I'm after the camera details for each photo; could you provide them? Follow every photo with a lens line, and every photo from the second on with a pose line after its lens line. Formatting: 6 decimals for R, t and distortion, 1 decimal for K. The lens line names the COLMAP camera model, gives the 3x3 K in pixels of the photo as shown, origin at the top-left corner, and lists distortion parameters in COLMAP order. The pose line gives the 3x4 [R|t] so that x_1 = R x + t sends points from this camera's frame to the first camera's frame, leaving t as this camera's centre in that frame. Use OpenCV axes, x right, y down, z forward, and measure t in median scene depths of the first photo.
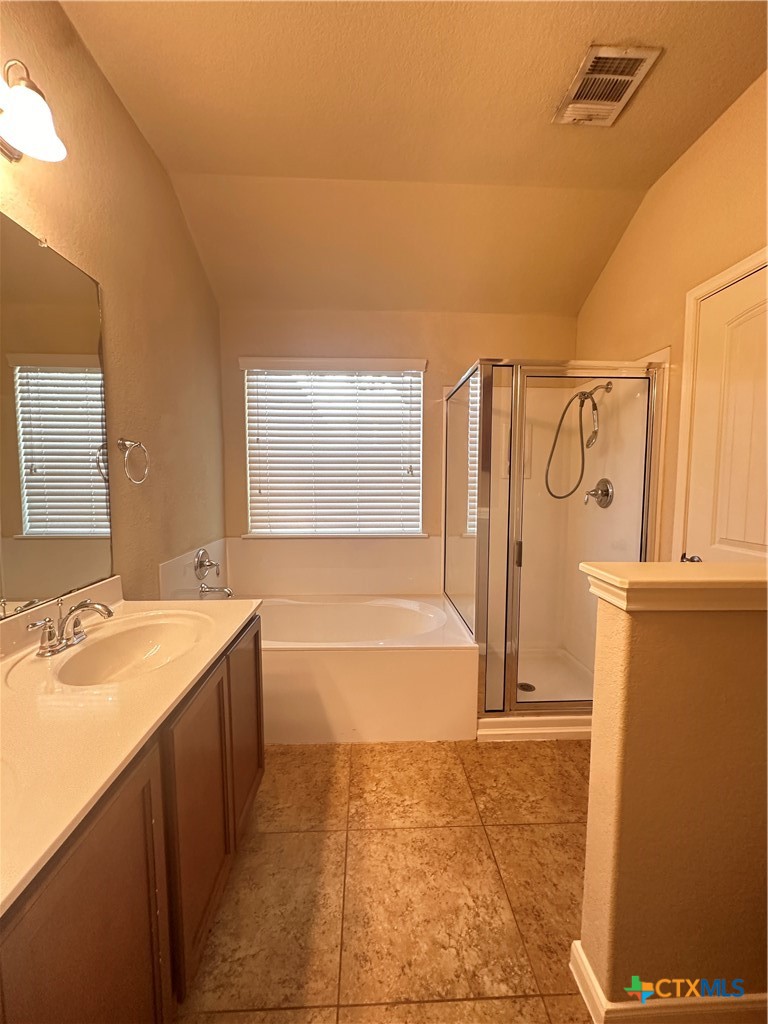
lens RADIAL K [[407.9, 0, 384.0], [0, 407.9, 512.0], [0, 0, 1]] dist [-0.001599, 0.000073]
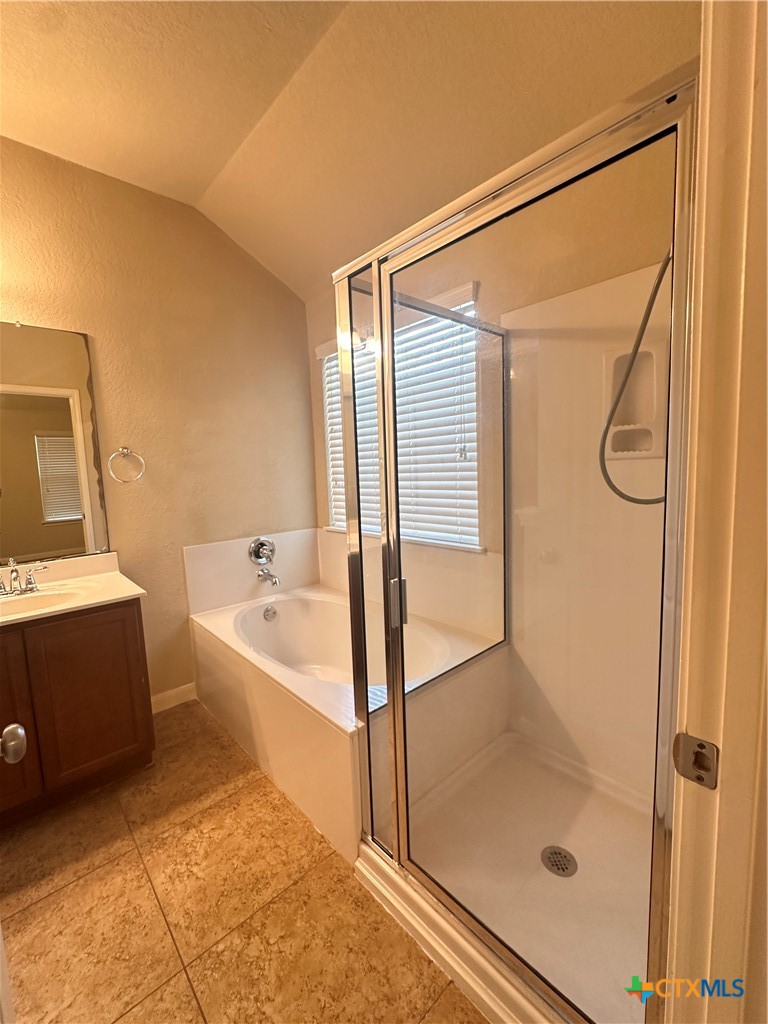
lens RADIAL K [[427.7, 0, 383.0], [0, 427.7, 510.0], [0, 0, 1]] dist [0.000287, 0.000145]
pose [[0.640614, 0.046209, -0.766471, 0.883682], [-0.023140, 0.998896, 0.040881, -0.051721], [0.767514, -0.008452, 0.640976, 0.708073]]
